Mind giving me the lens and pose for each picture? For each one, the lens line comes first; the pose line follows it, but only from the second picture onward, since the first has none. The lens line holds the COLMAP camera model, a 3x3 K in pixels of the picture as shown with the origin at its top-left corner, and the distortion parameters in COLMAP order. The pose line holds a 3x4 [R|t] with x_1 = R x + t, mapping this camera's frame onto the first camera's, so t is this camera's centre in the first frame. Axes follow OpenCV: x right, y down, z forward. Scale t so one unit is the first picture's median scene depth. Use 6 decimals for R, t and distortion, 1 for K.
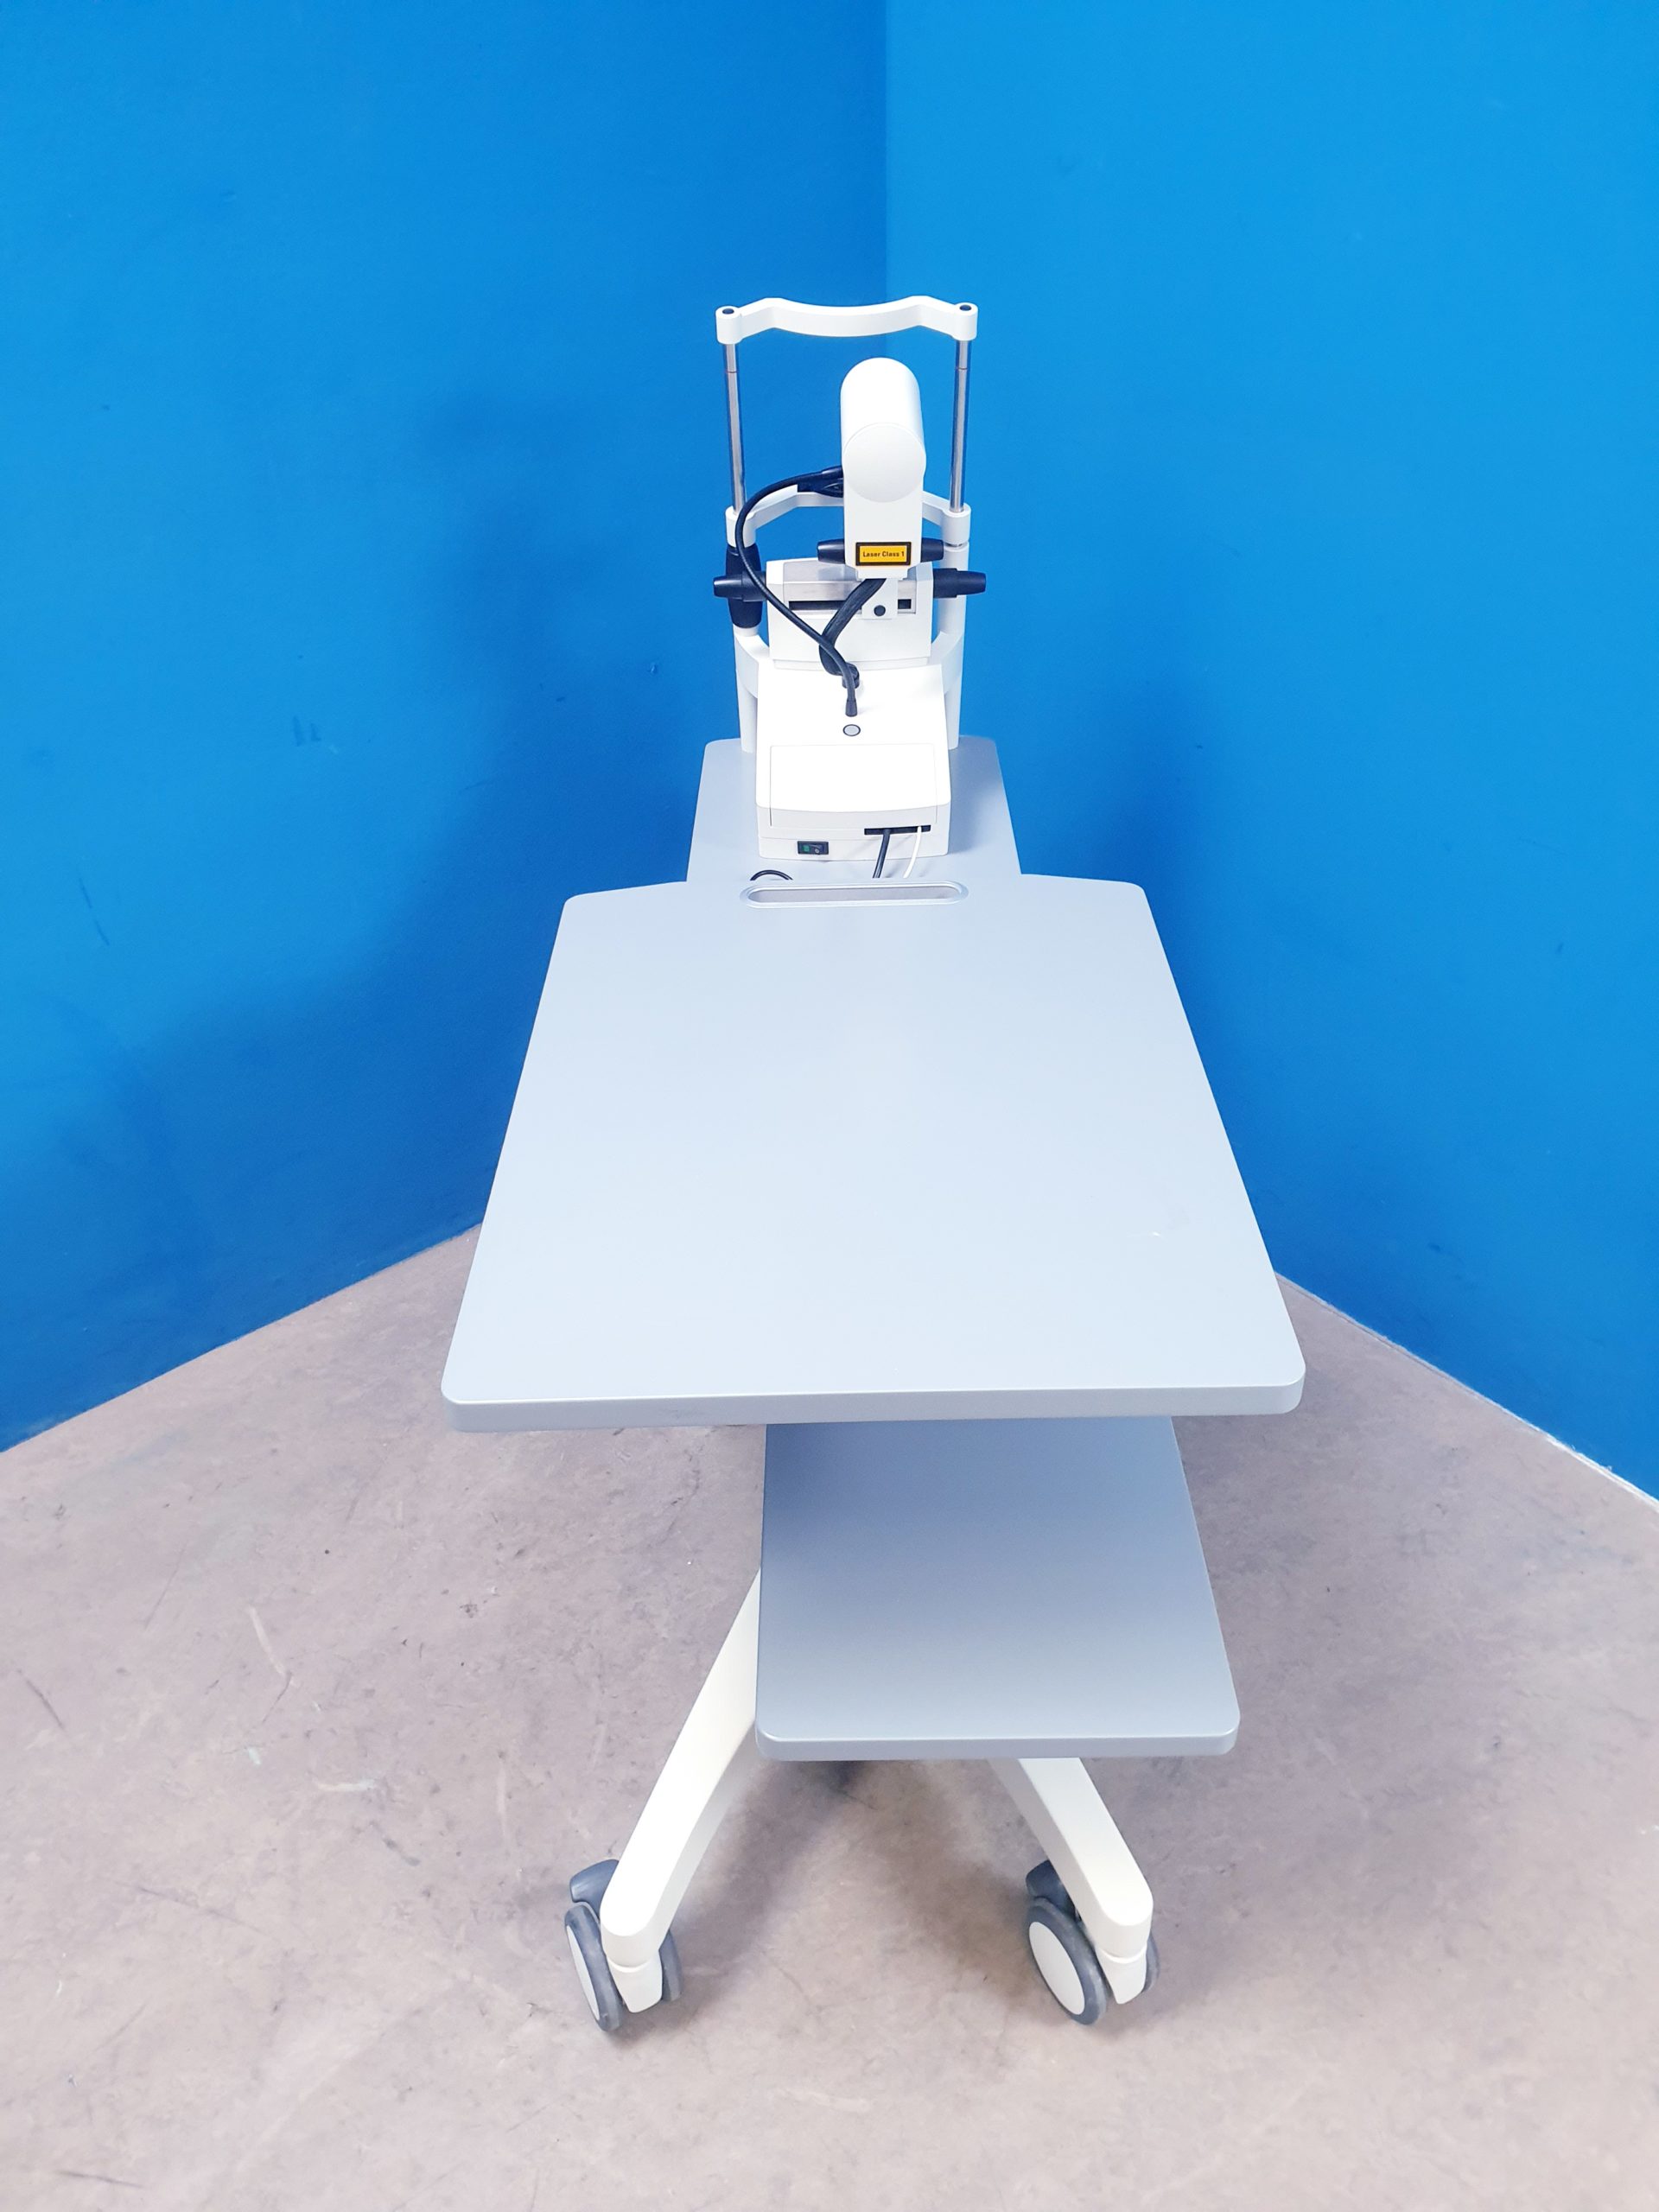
lens RADIAL K [[1747.9, 0, 855.4], [0, 1747.9, 1120.4], [0, 0, 1]] dist [-0.027013, 0.078146]
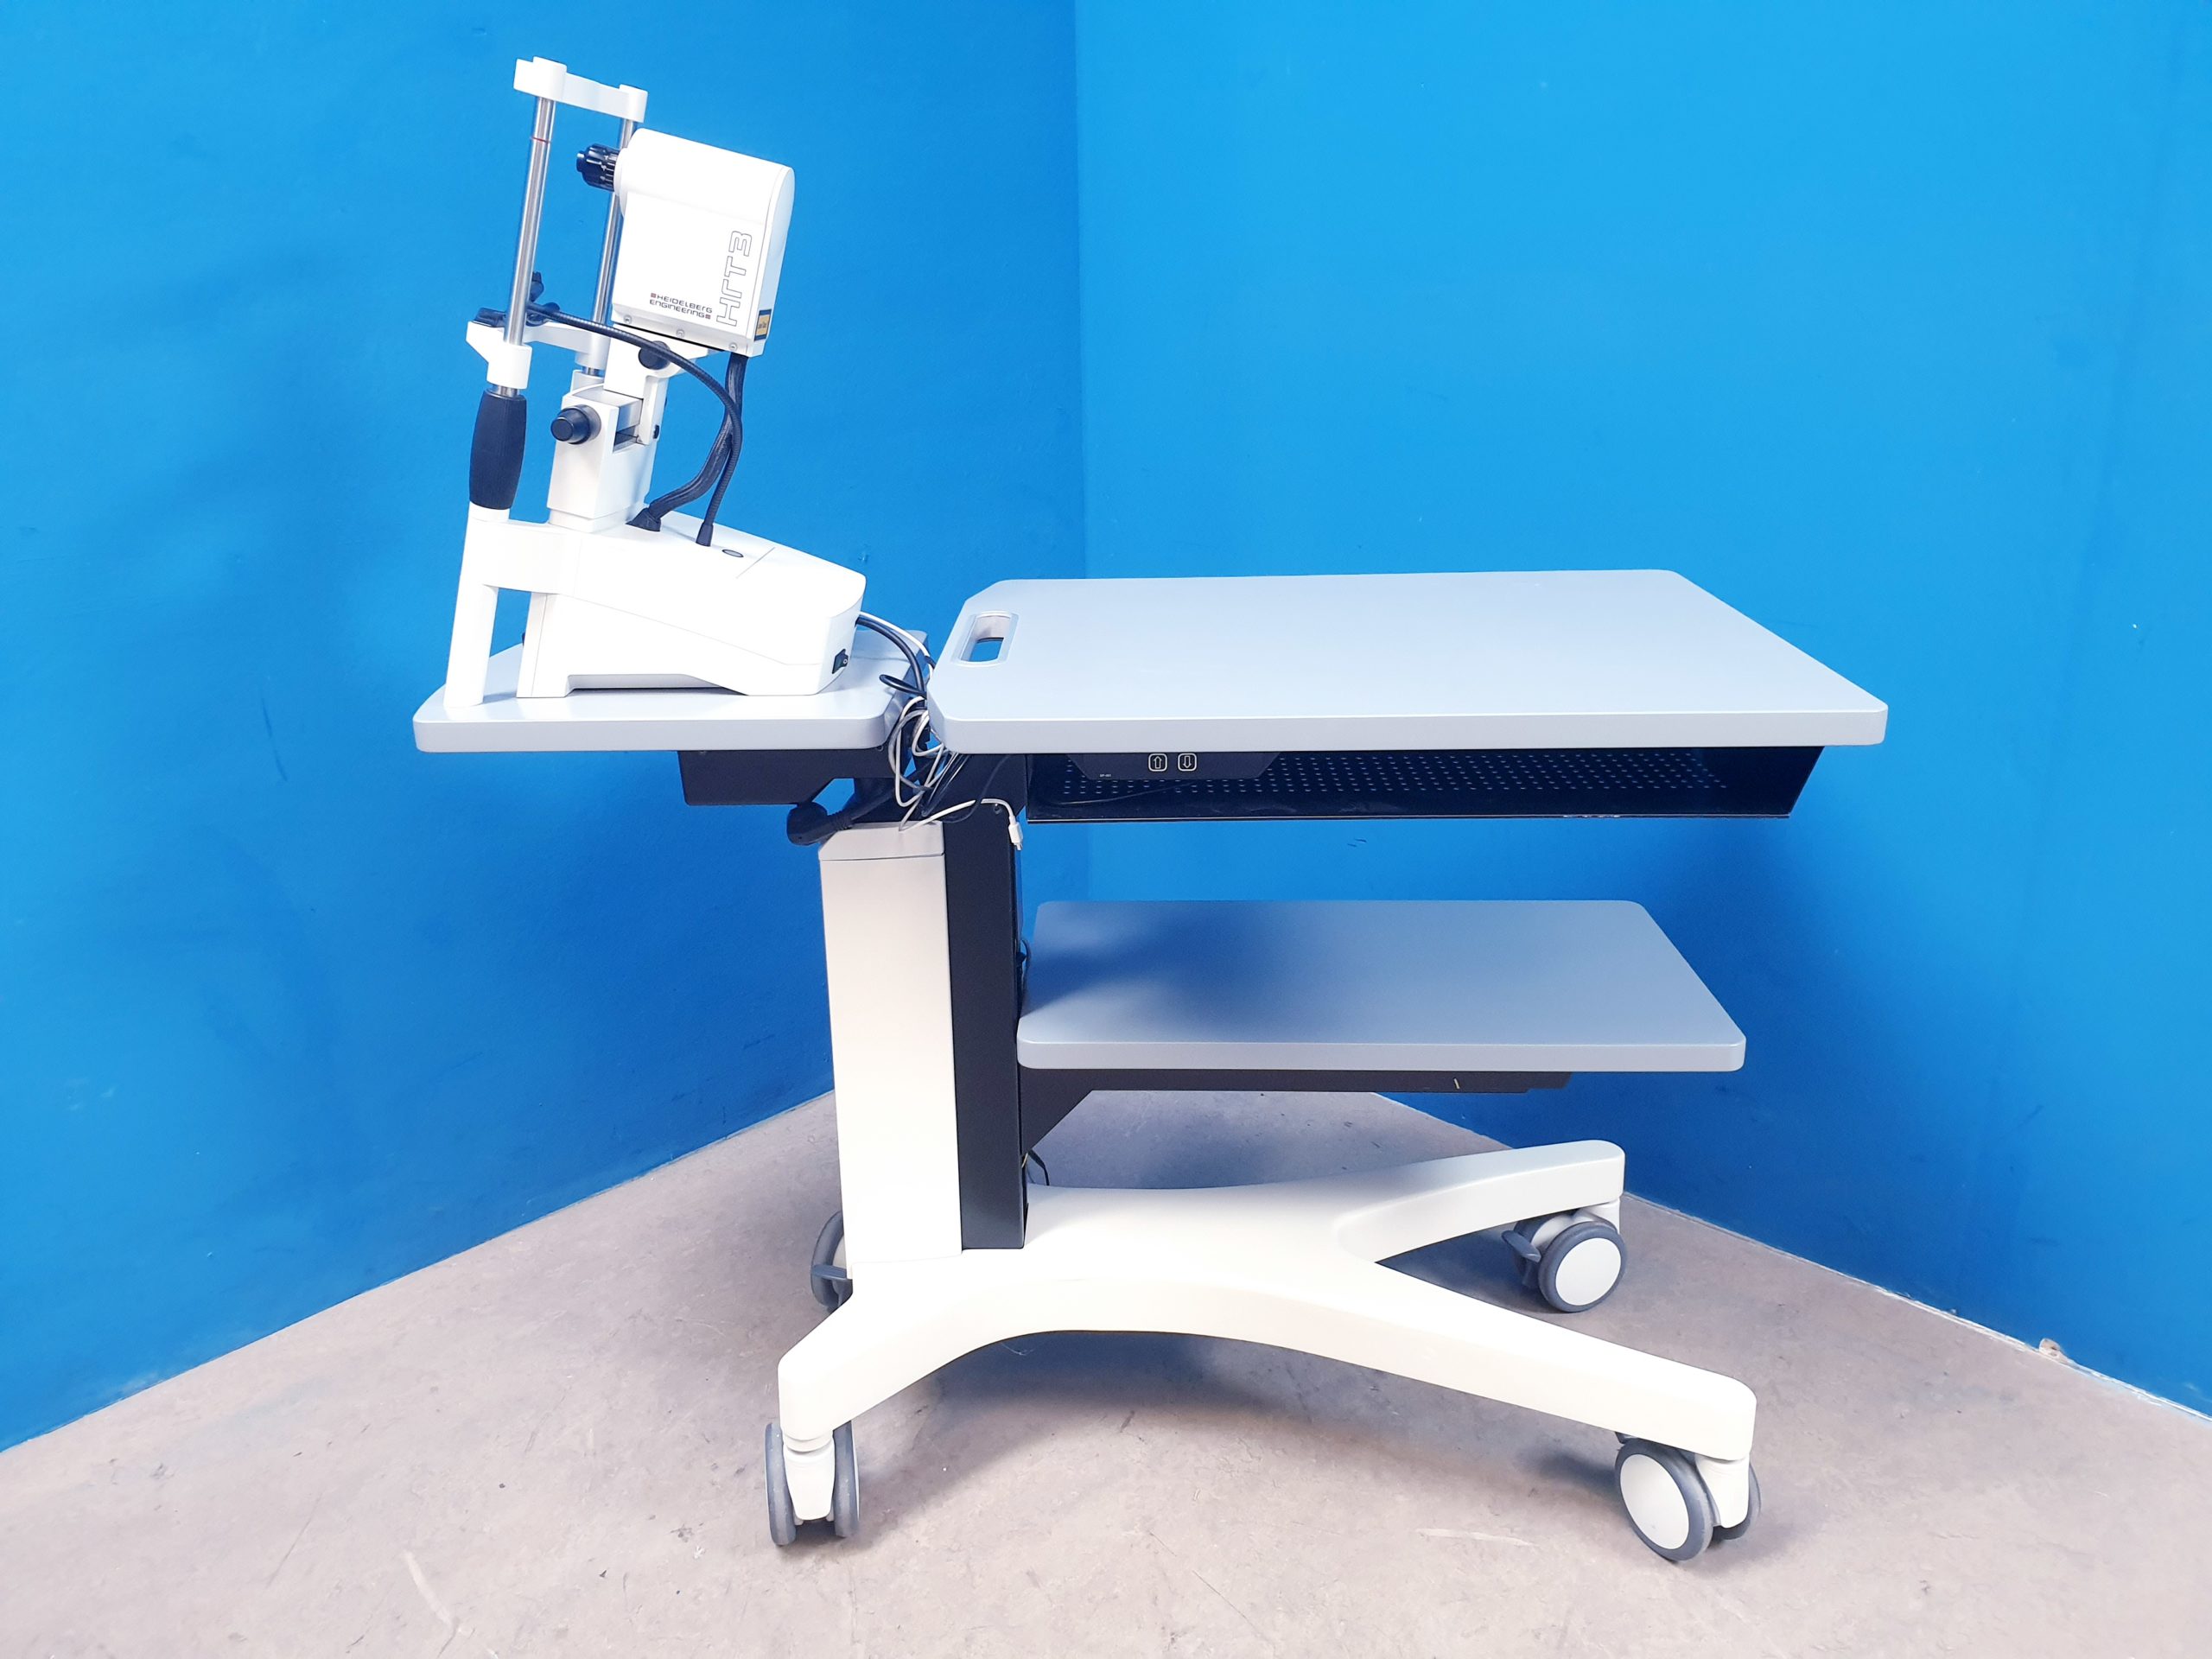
lens RADIAL K [[1740.6, 0, 1102.5], [0, 1740.6, 832.8], [0, 0, 1]] dist [-0.042365, 0.108772]
pose [[0.995333, -0.031613, 0.091179, -0.091865], [0.056111, 0.958278, -0.280276, 0.211592], [-0.078515, 0.284084, 0.955579, 0.114531]]
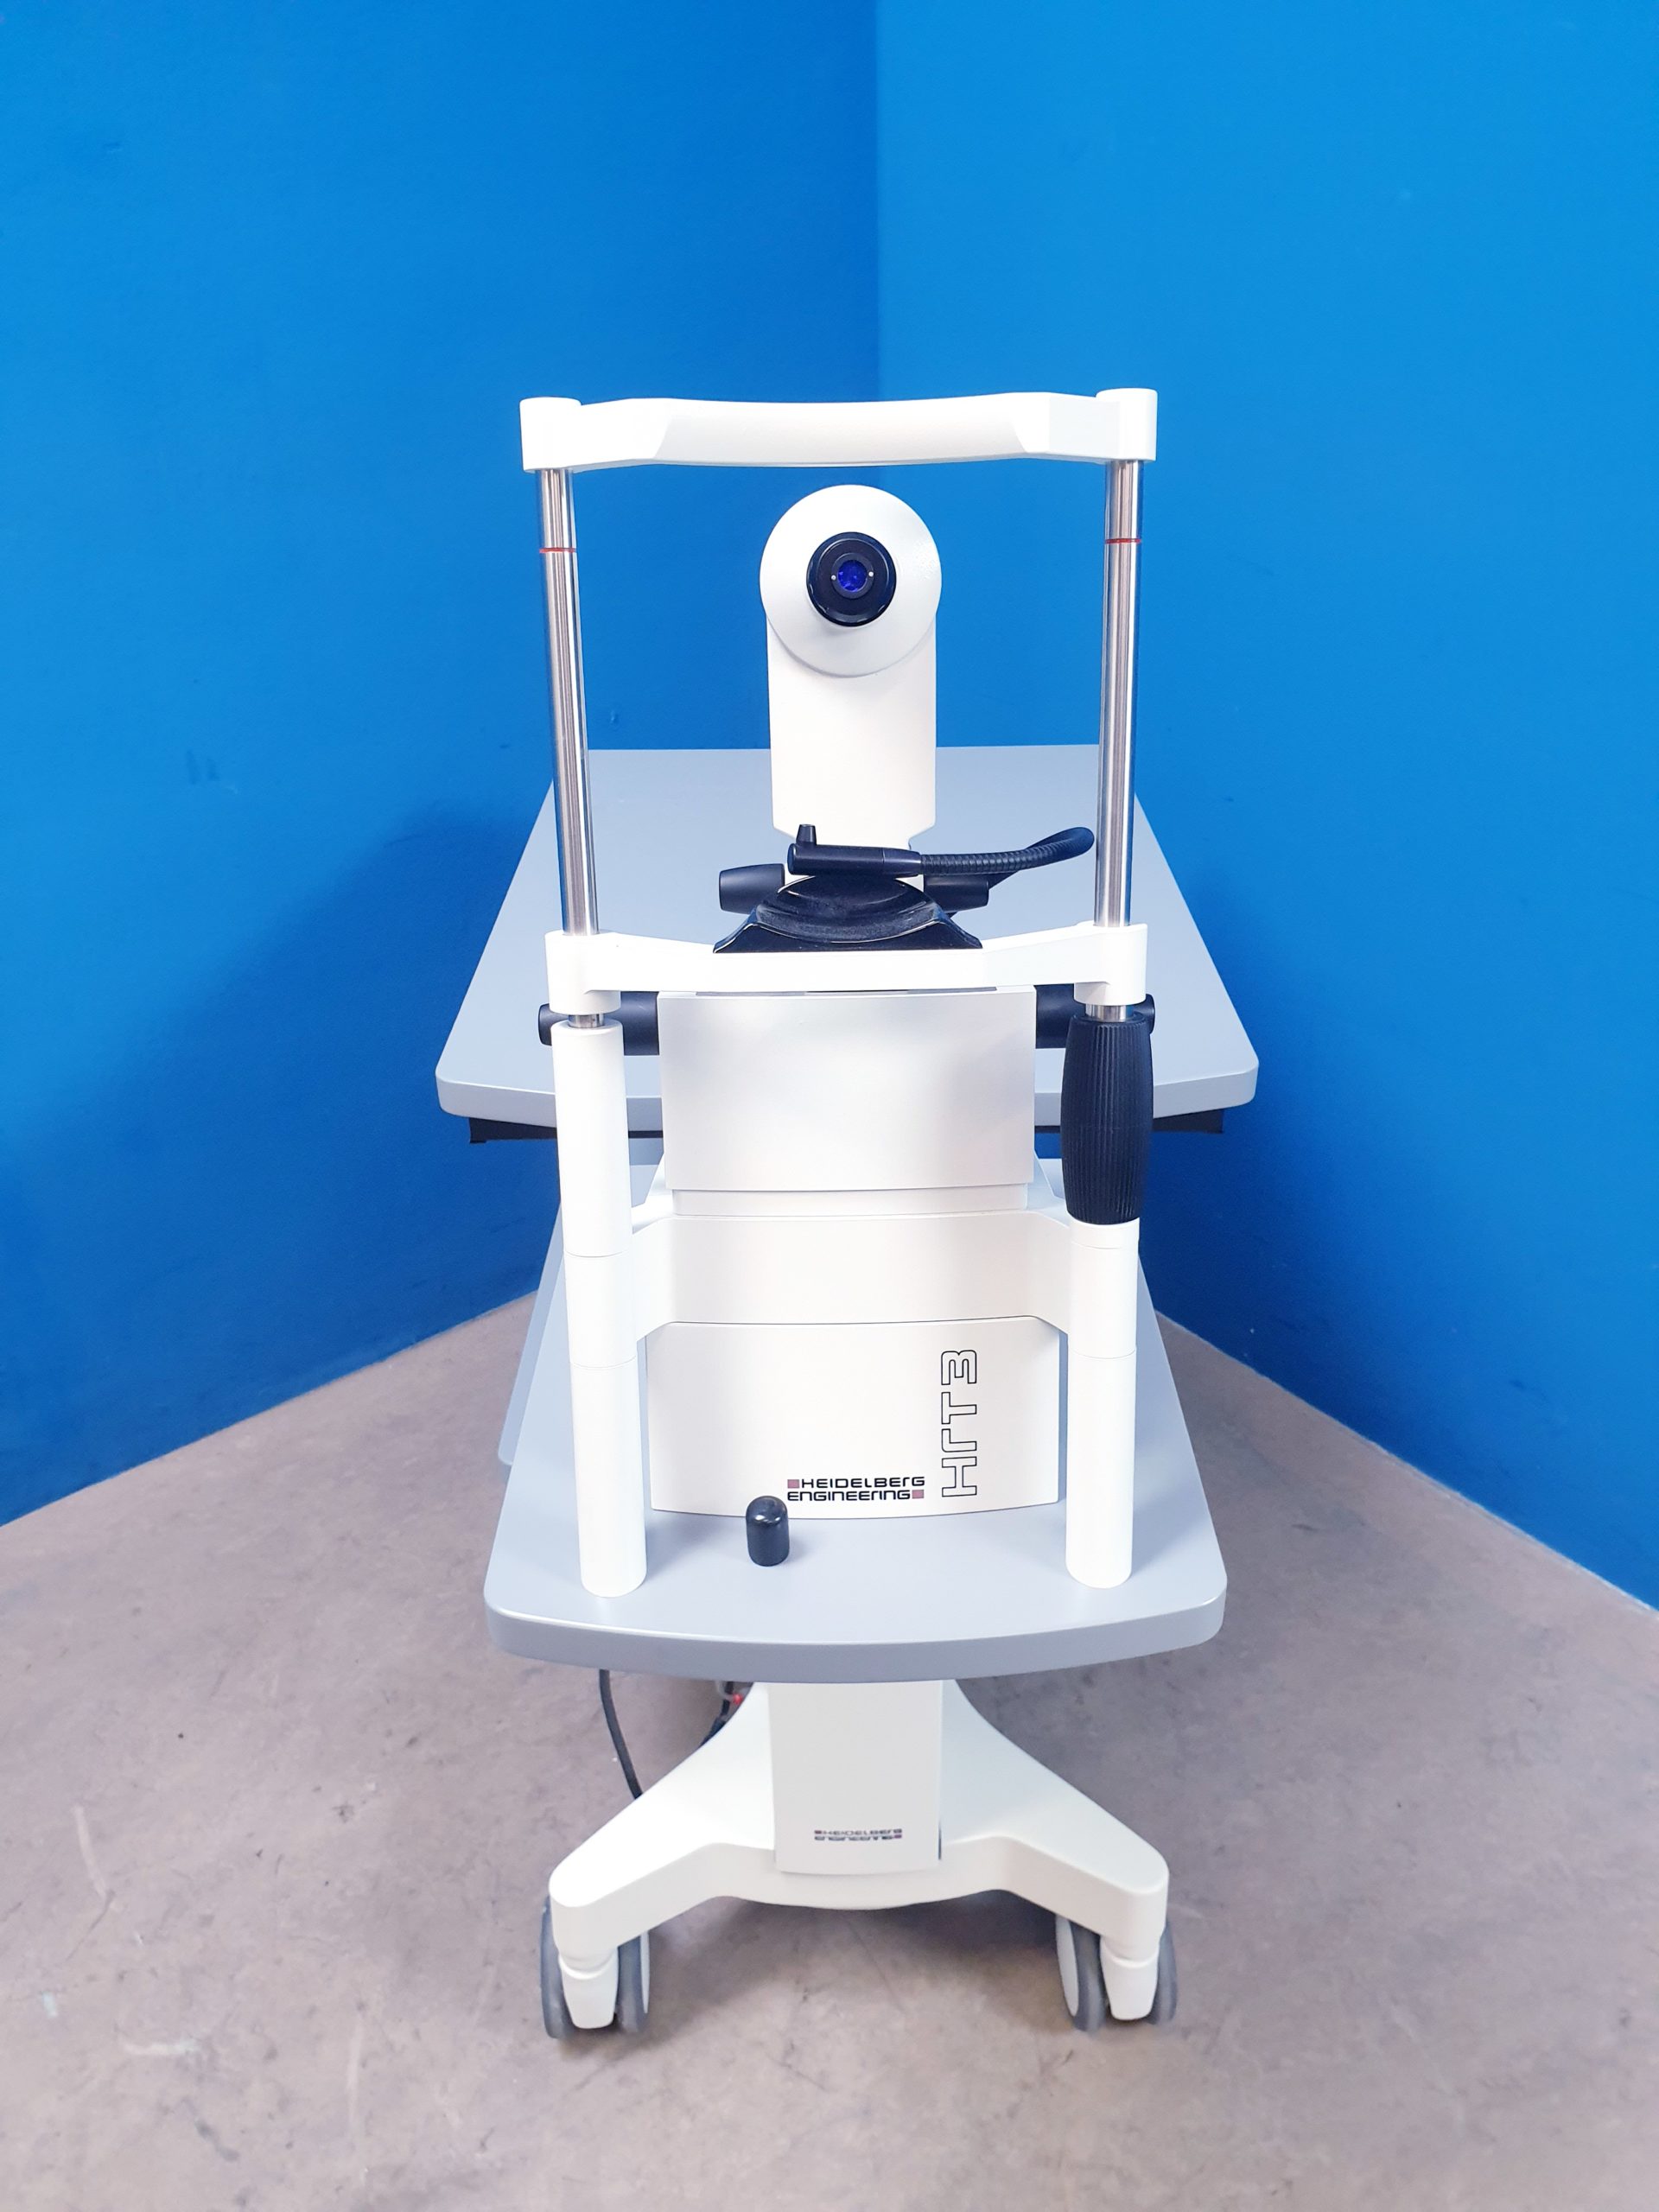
lens RADIAL K [[1752.6, 0, 855.7], [0, 1752.6, 1108.1], [0, 0, 1]] dist [-0.046160, 0.094972]
pose [[0.999752, 0.009487, -0.020148, 0.033273], [-0.011412, 0.995154, -0.097667, 0.029968], [0.019124, 0.097873, 0.995015, 0.165674]]
